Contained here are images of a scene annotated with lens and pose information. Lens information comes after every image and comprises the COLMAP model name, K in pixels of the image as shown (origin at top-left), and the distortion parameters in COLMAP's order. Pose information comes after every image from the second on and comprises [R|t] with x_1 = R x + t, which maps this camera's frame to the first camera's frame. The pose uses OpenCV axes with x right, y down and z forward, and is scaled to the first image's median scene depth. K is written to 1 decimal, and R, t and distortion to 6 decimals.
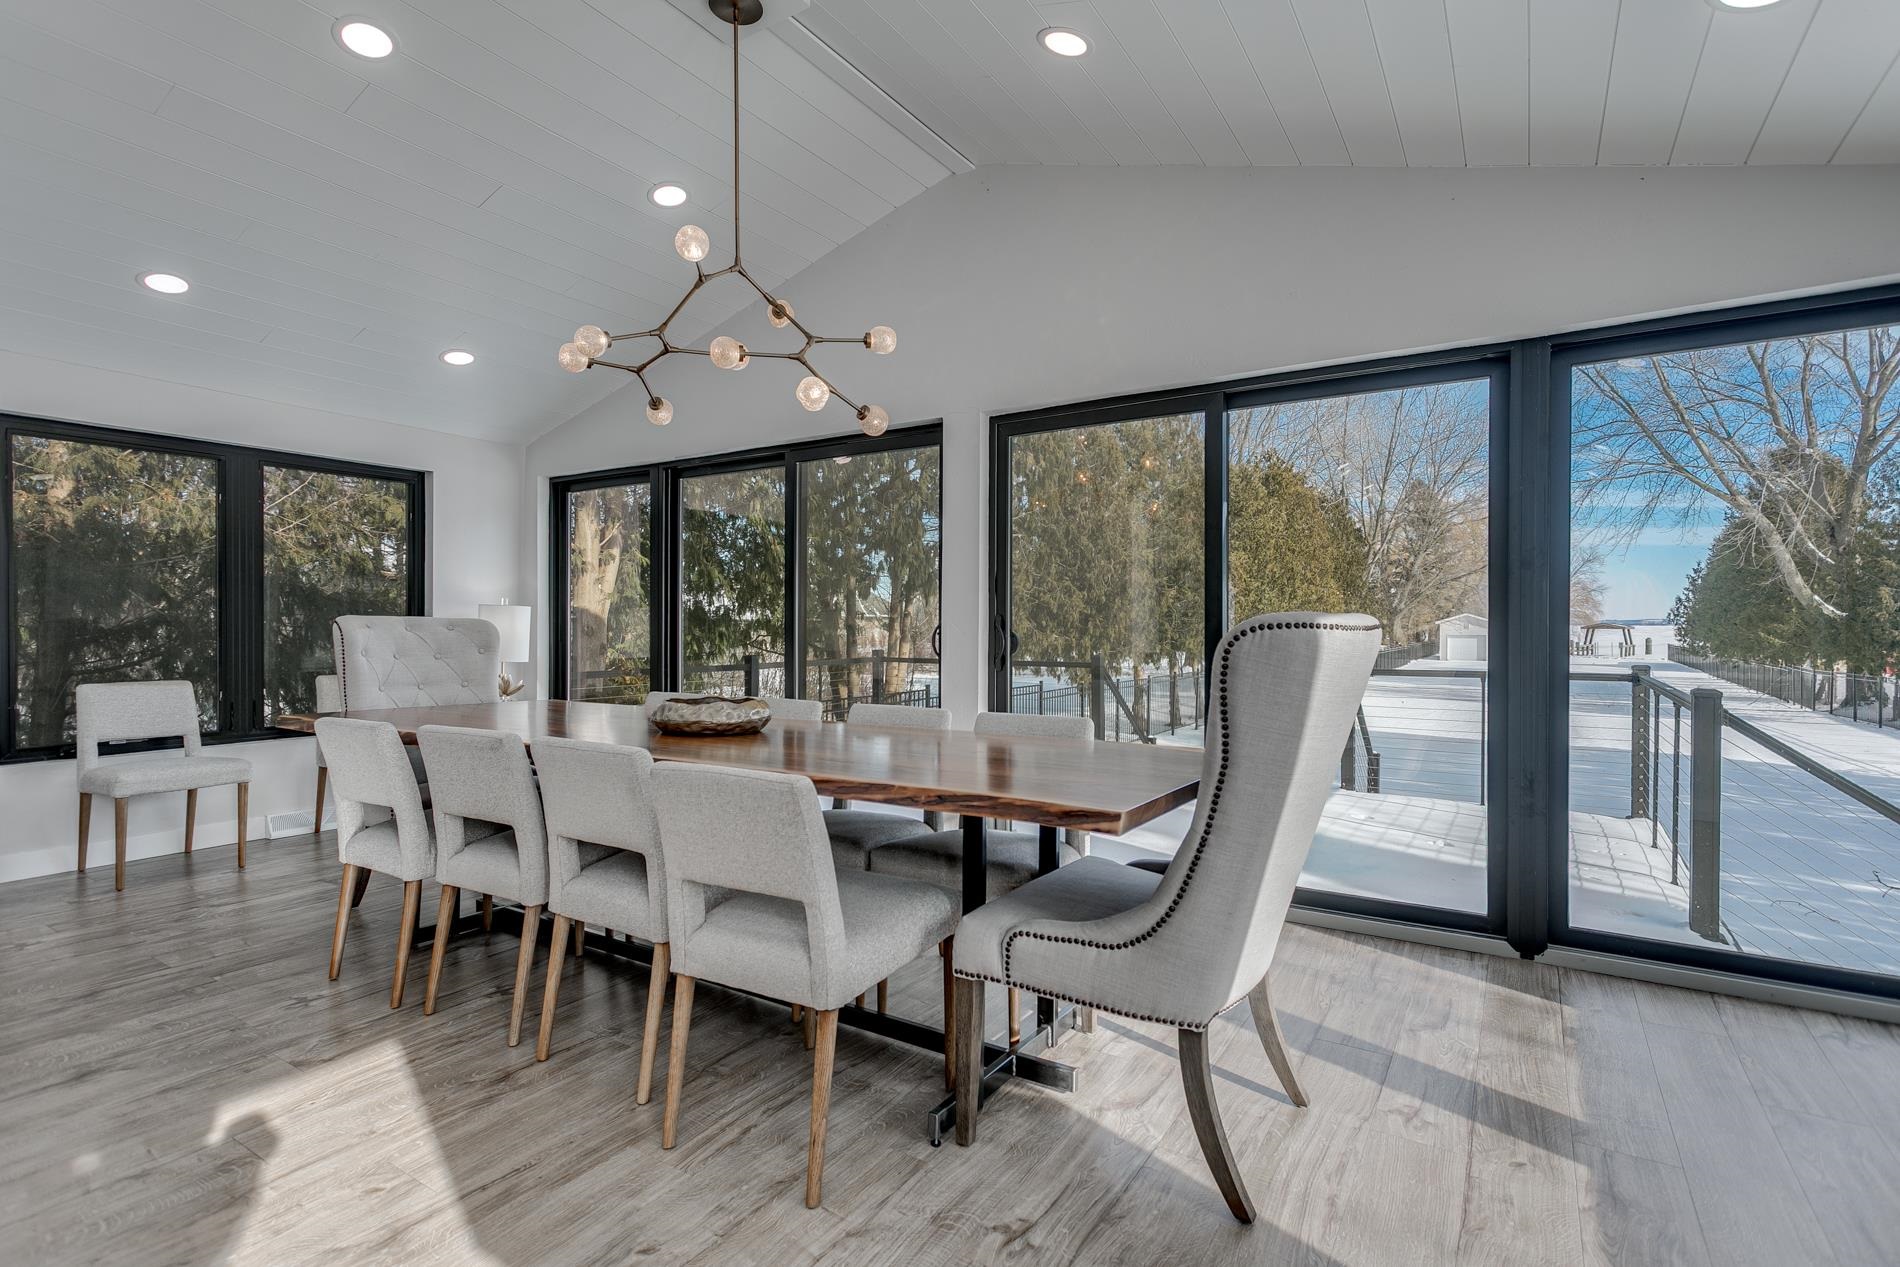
lens RADIAL K [[917.0, 0, 953.2], [0, 917.0, 626.1], [0, 0, 1]] dist [-0.003231, 0.000628]
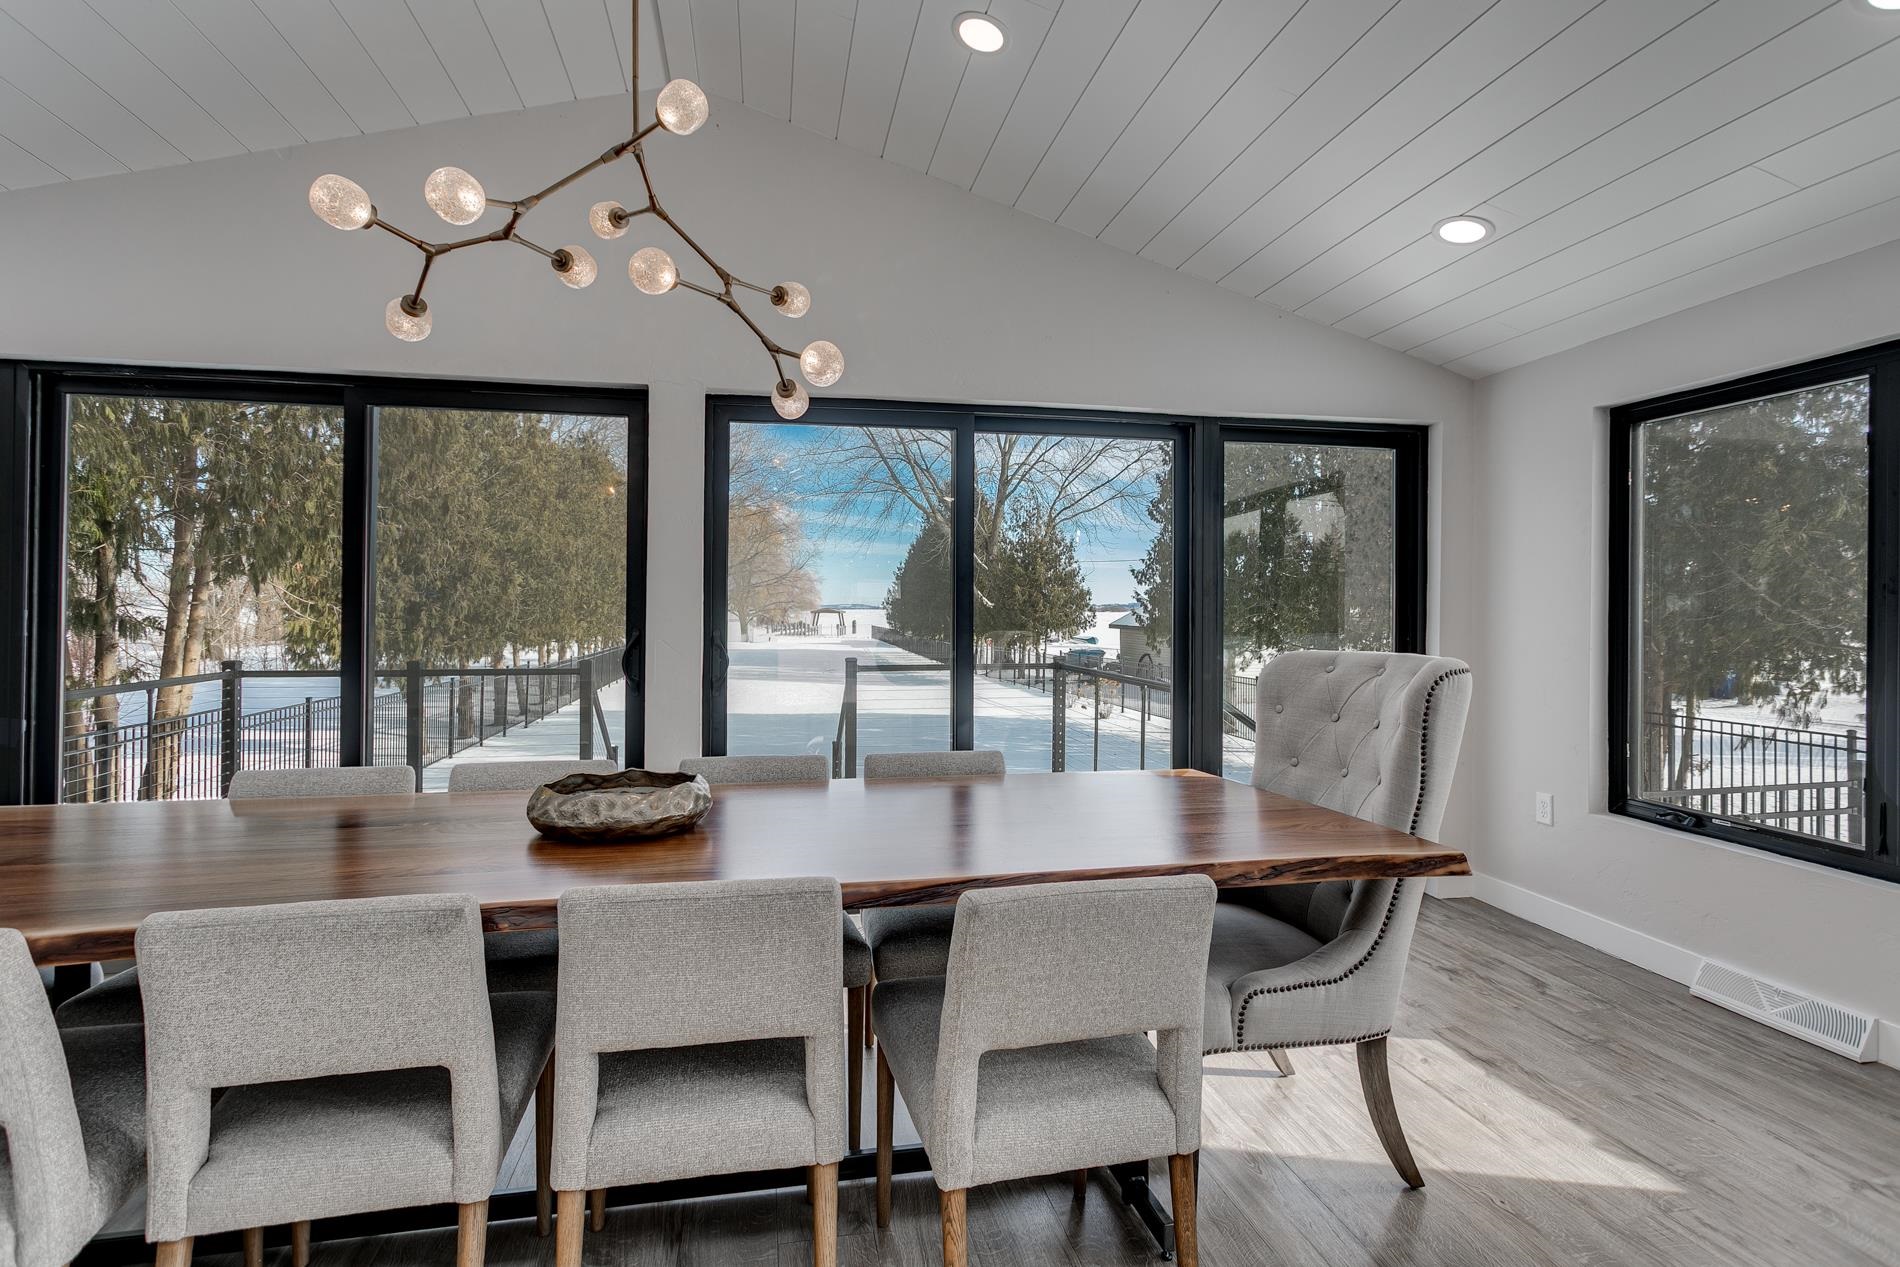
lens RADIAL K [[917.0, 0, 956.1], [0, 917.0, 608.0], [0, 0, 1]] dist [-0.003231, 0.000628]
pose [[0.722329, 0.004429, 0.691536, -0.370929], [-0.003042, 0.999990, -0.003227, -0.030167], [-0.691543, 0.000227, 0.722335, 0.233552]]
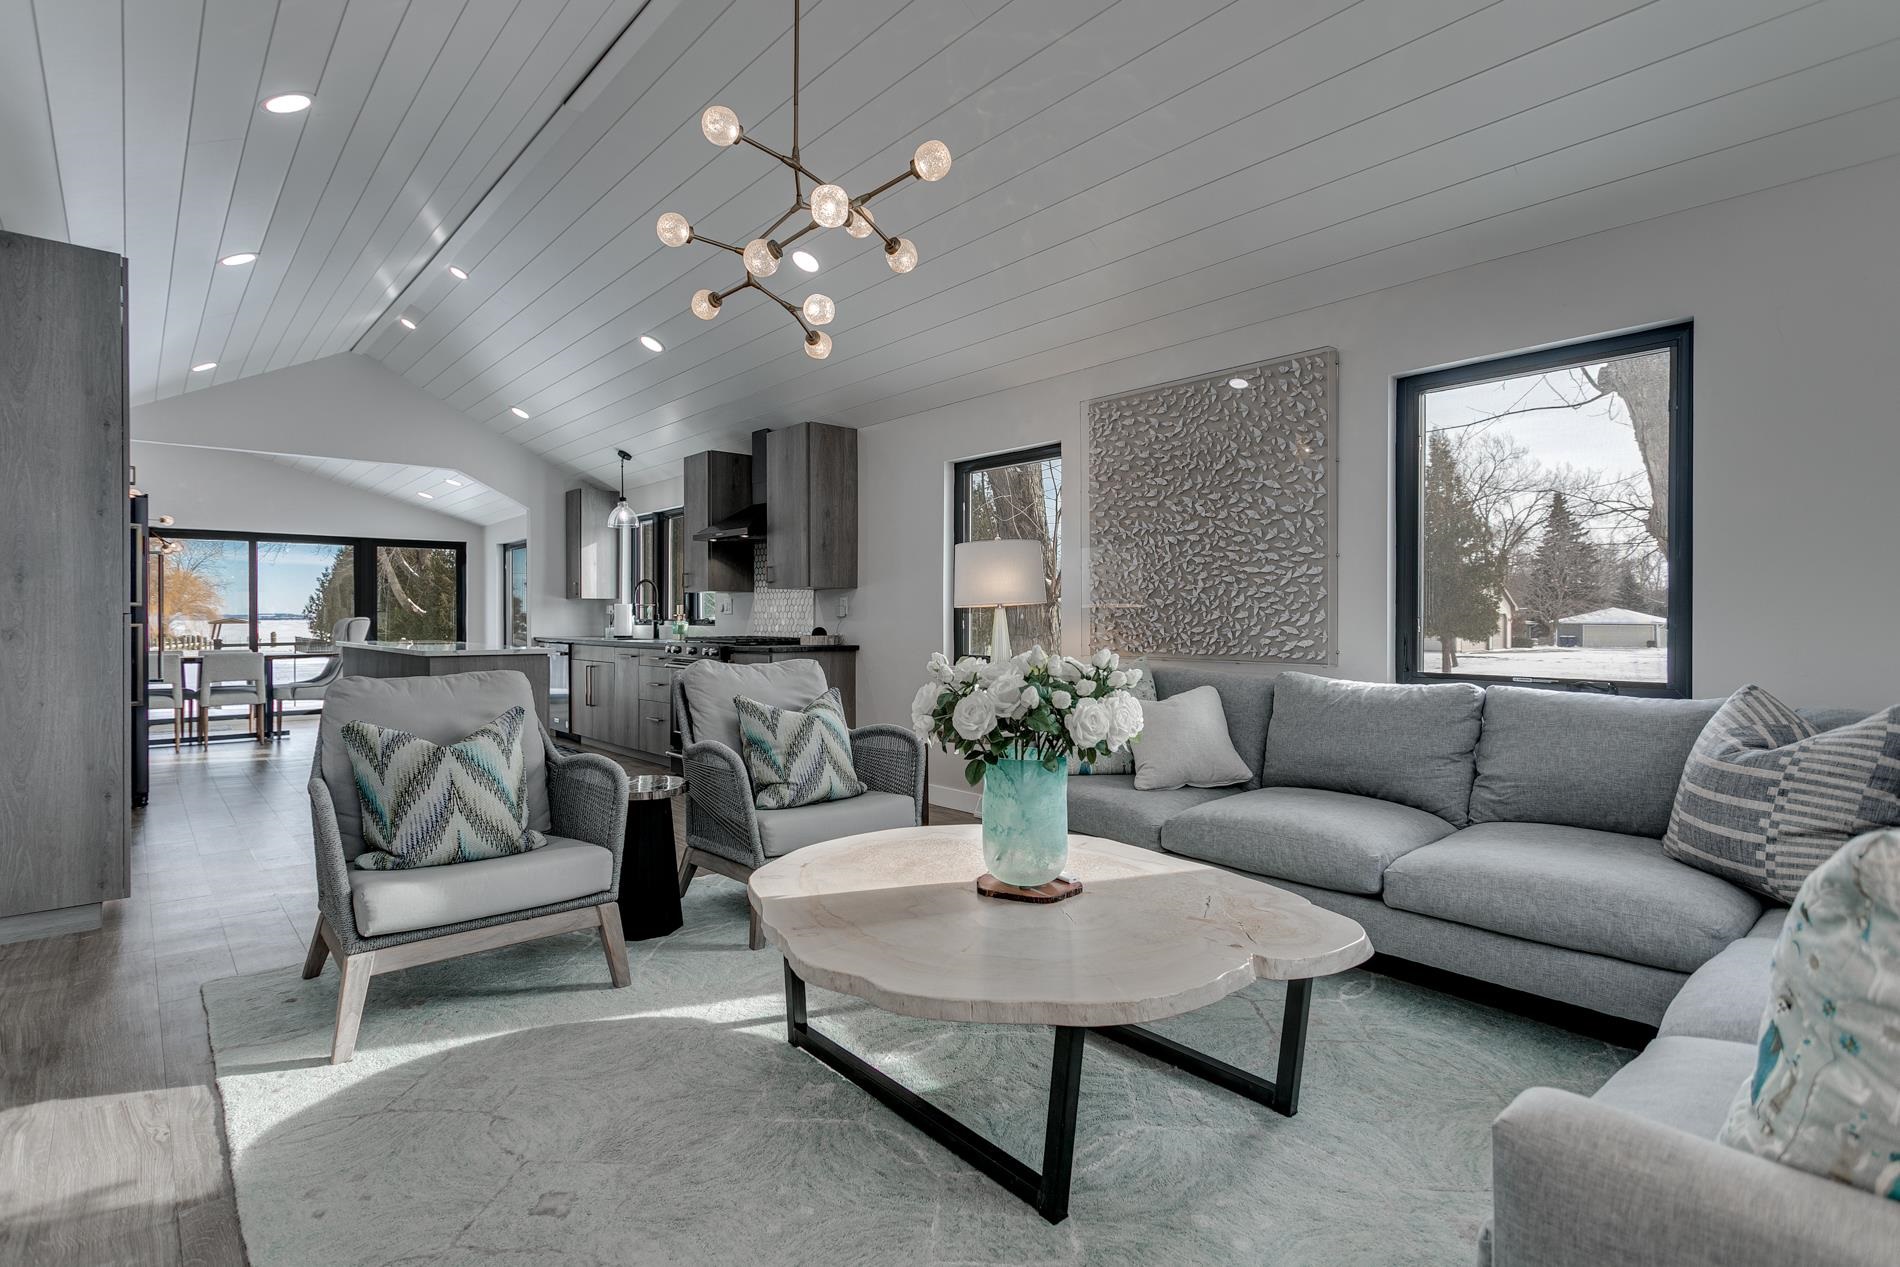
lens RADIAL K [[917.0, 0, 948.3], [0, 917.0, 634.1], [0, 0, 1]] dist [-0.003231, 0.000628]
pose [[0.274550, -0.006502, 0.961551, -2.282398], [-0.005847, 0.999947, 0.008431, 0.054713], [-0.961555, -0.007936, 0.274497, -2.328178]]
